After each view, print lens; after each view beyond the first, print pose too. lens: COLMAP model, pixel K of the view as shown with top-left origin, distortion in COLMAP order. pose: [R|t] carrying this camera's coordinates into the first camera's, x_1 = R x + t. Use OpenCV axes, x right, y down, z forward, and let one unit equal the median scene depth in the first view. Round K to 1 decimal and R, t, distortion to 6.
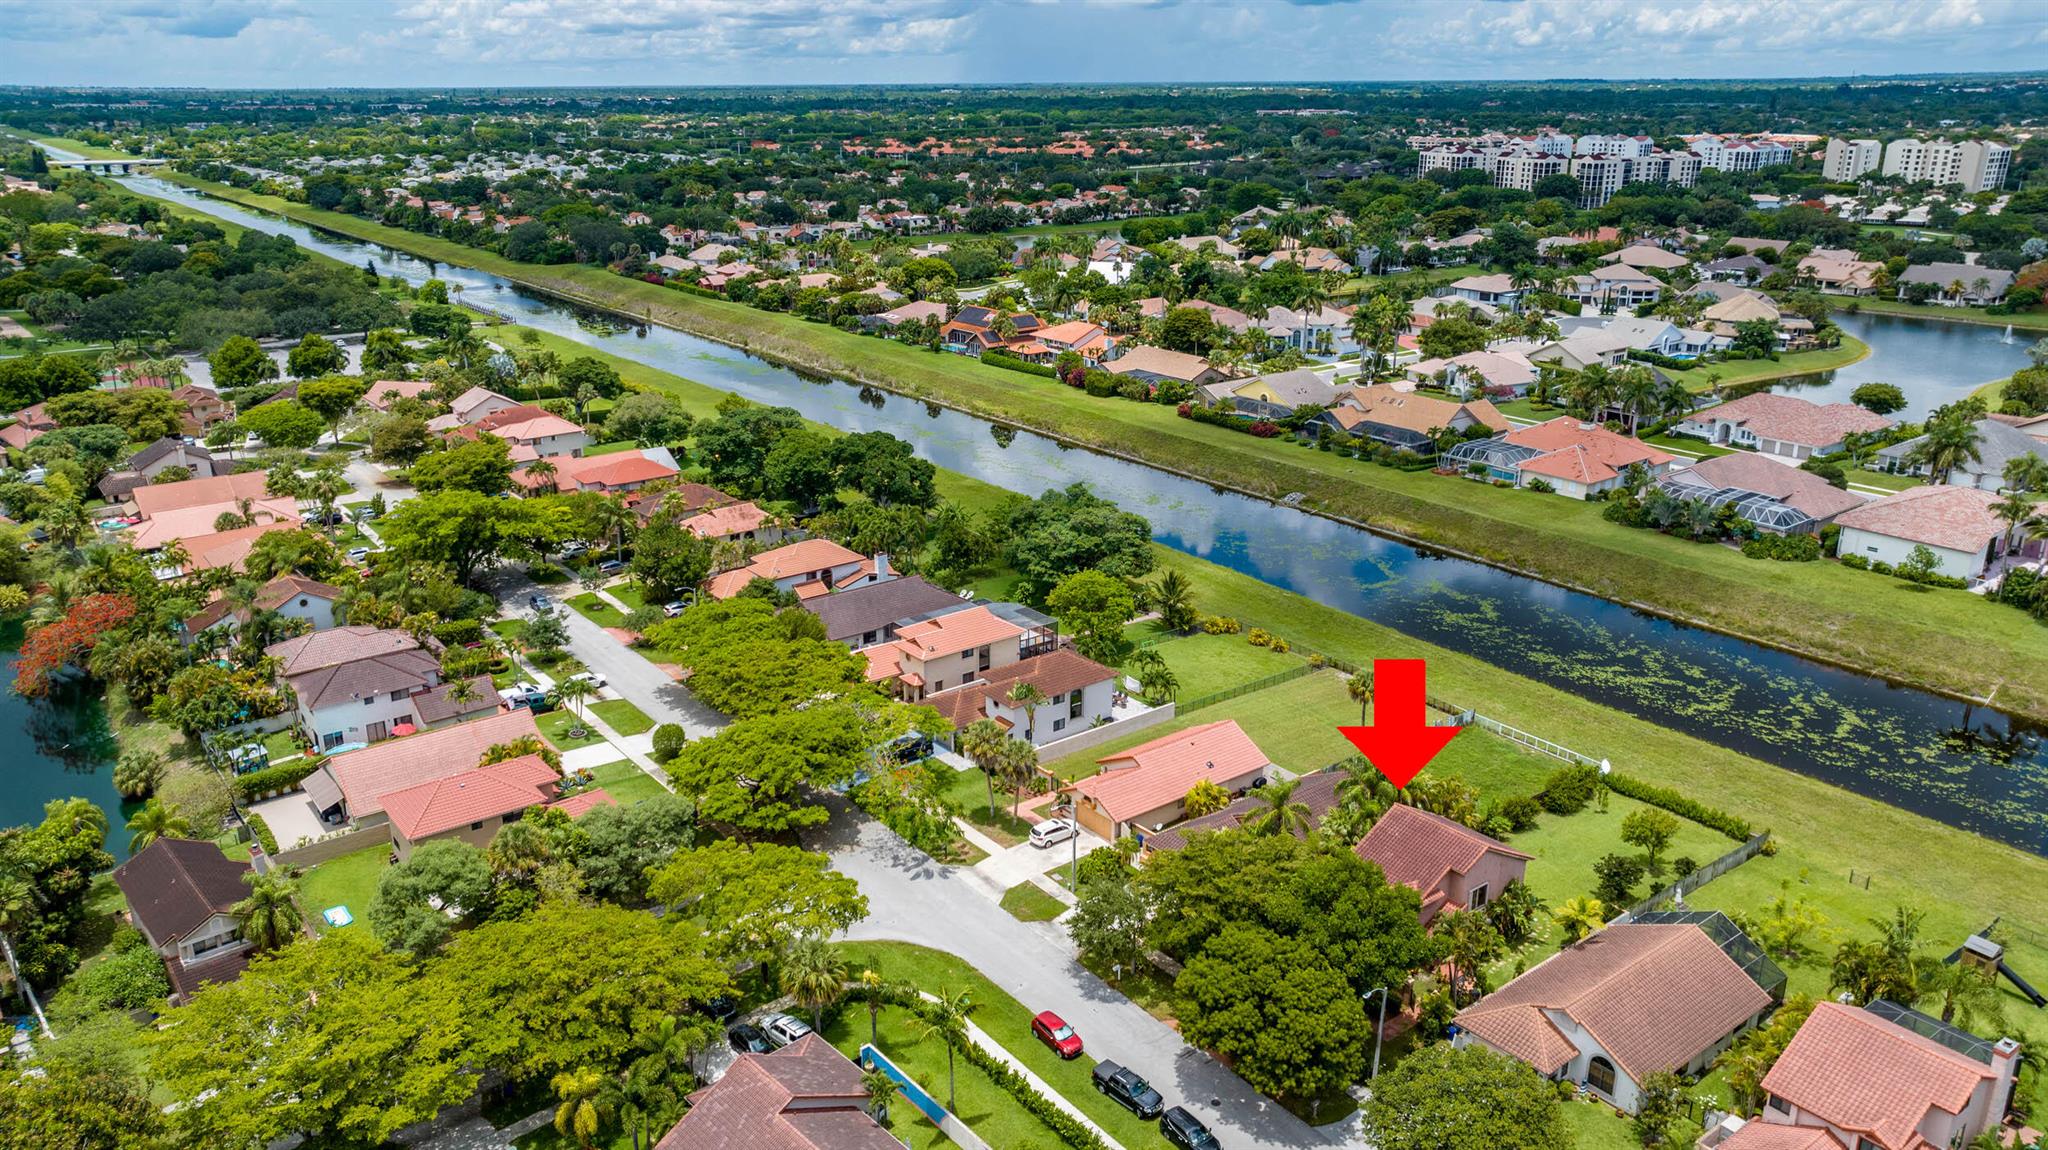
lens RADIAL K [[1470.1, 0, 984.7], [0, 1470.1, 568.2], [0, 0, 1]] dist [-0.028482, 0.058546]
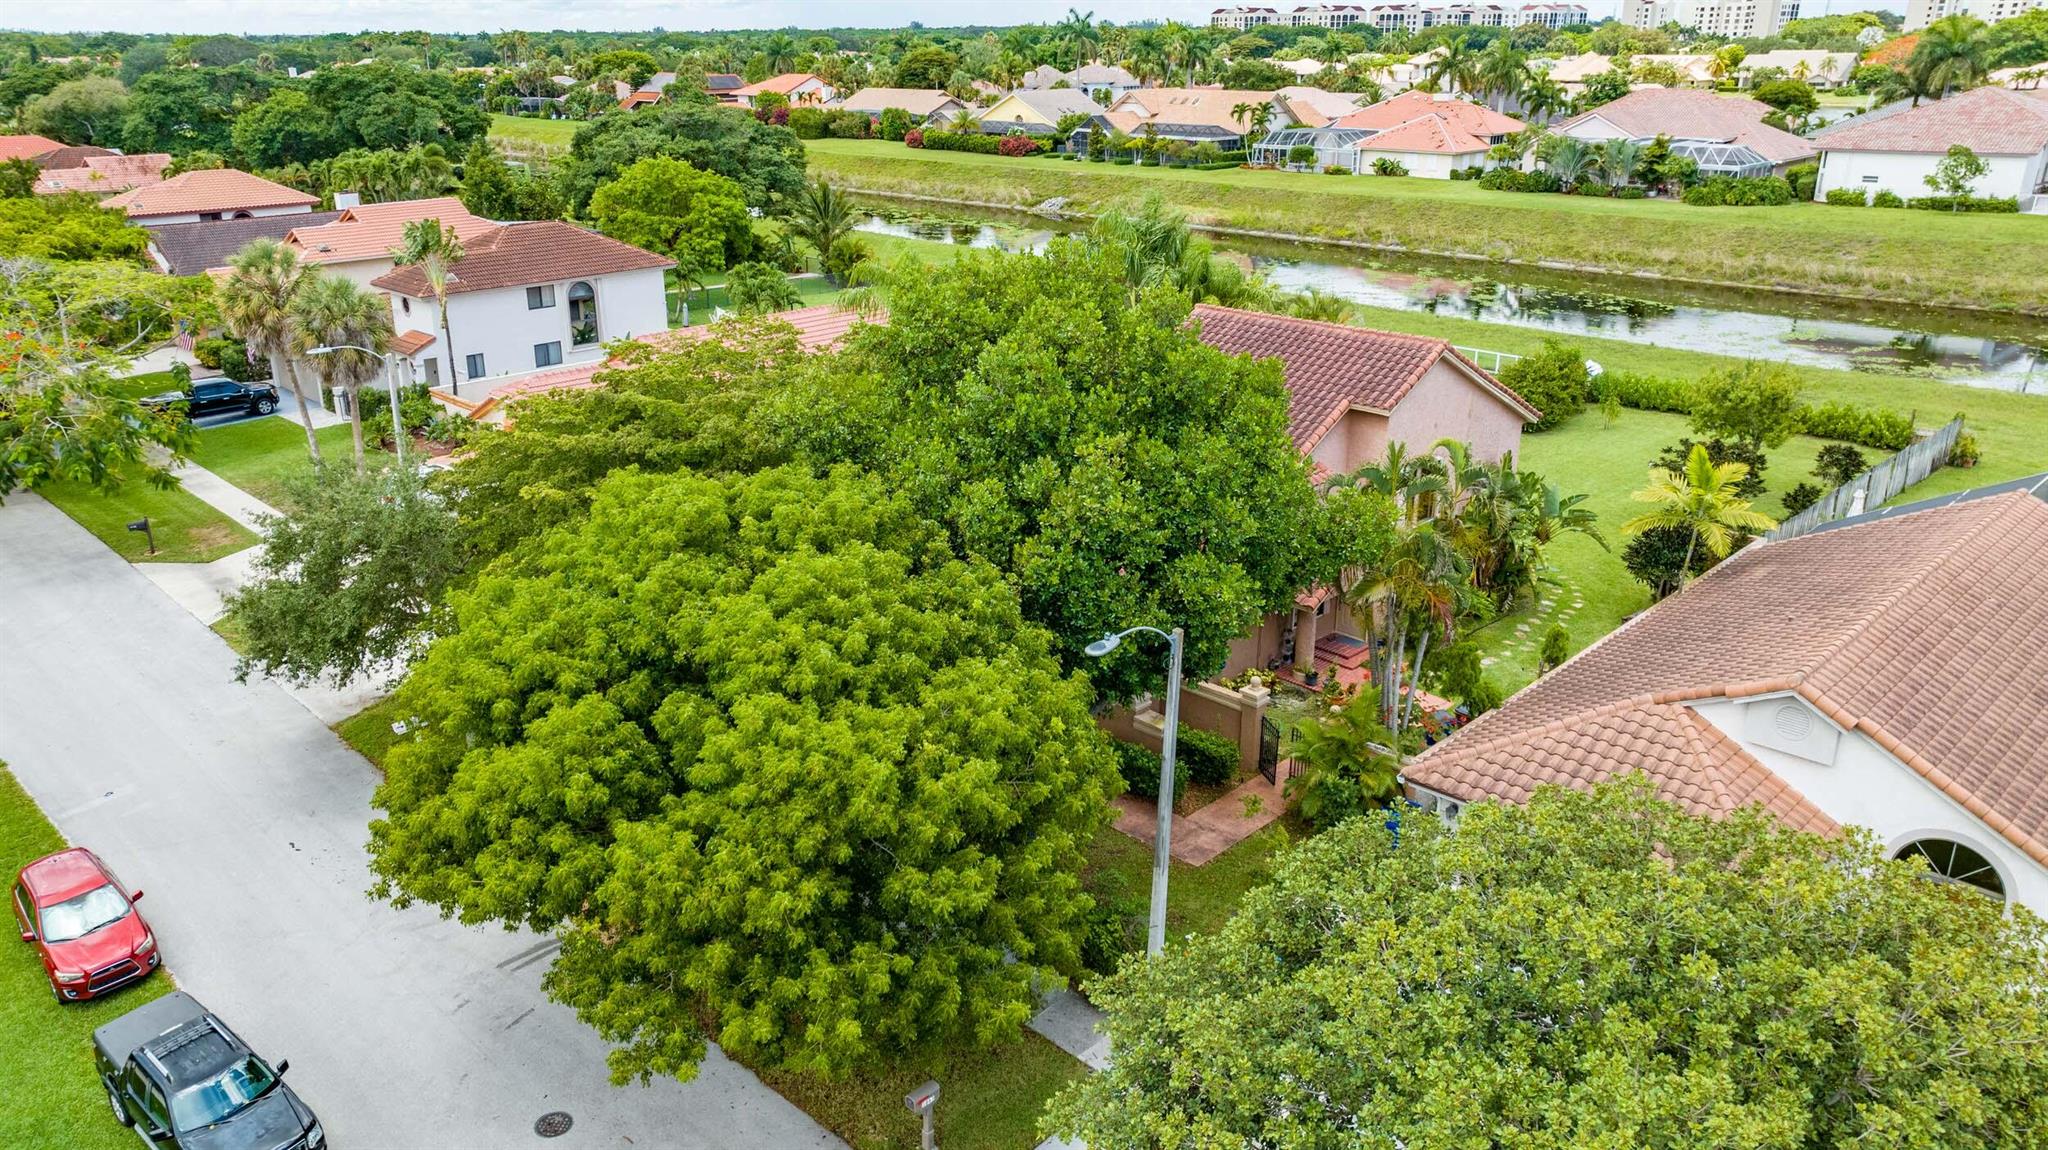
lens RADIAL K [[1470.1, 0, 984.7], [0, 1470.1, 568.2], [0, 0, 1]] dist [-0.028482, 0.058546]
pose [[0.991353, -0.046119, 0.122850, 0.111840], [0.042531, 0.998593, 0.031666, 0.142142], [-0.124137, -0.026167, 0.991920, 0.399809]]
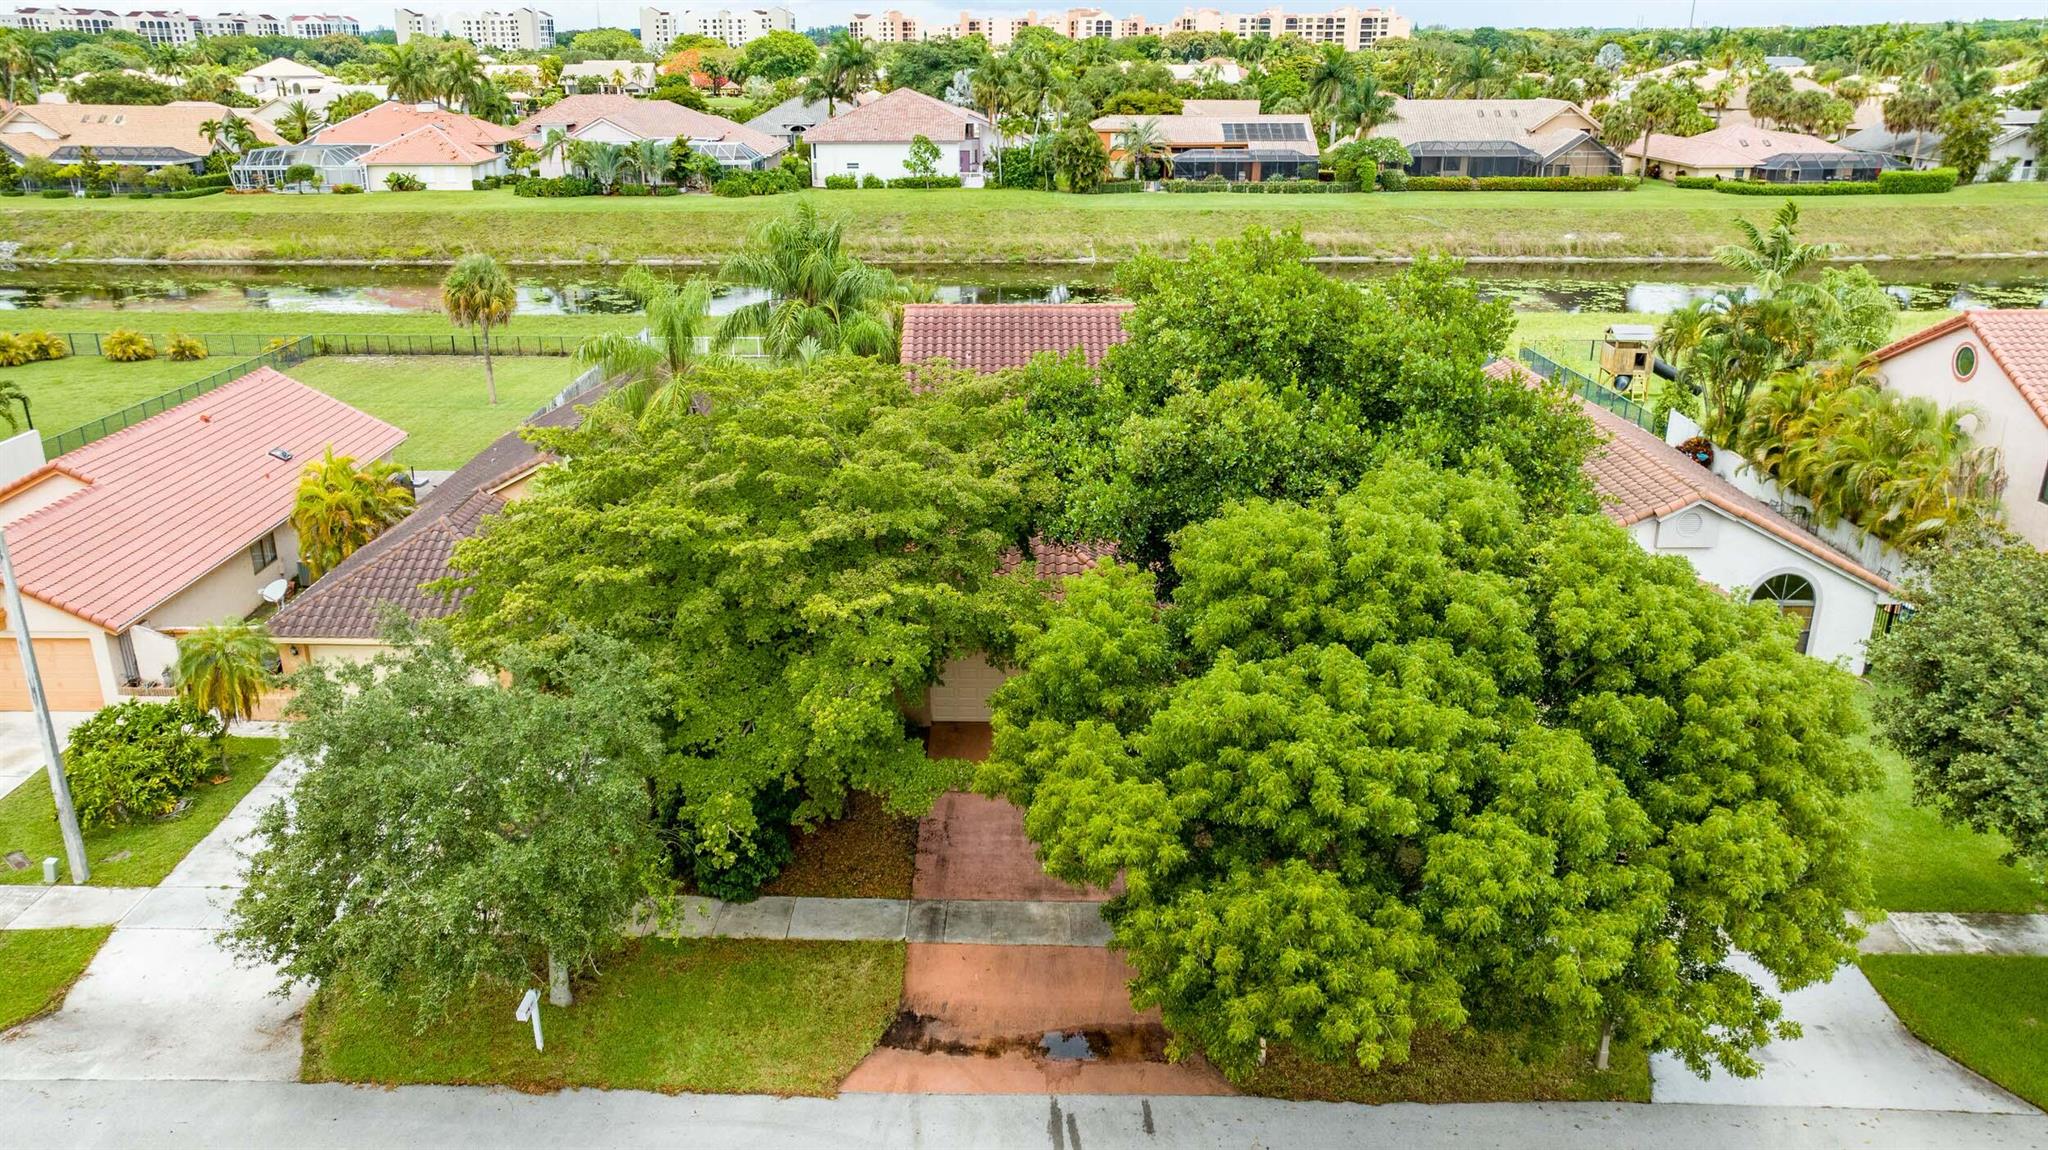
lens RADIAL K [[1482.7, 0, 940.9], [0, 1482.7, 572.4], [0, 0, 1]] dist [-0.080101, 0.150943]
pose [[0.632553, -0.260339, 0.729452, -0.013845], [0.242335, 0.961053, 0.132854, 0.116233], [-0.735629, 0.092735, 0.671007, 0.483485]]
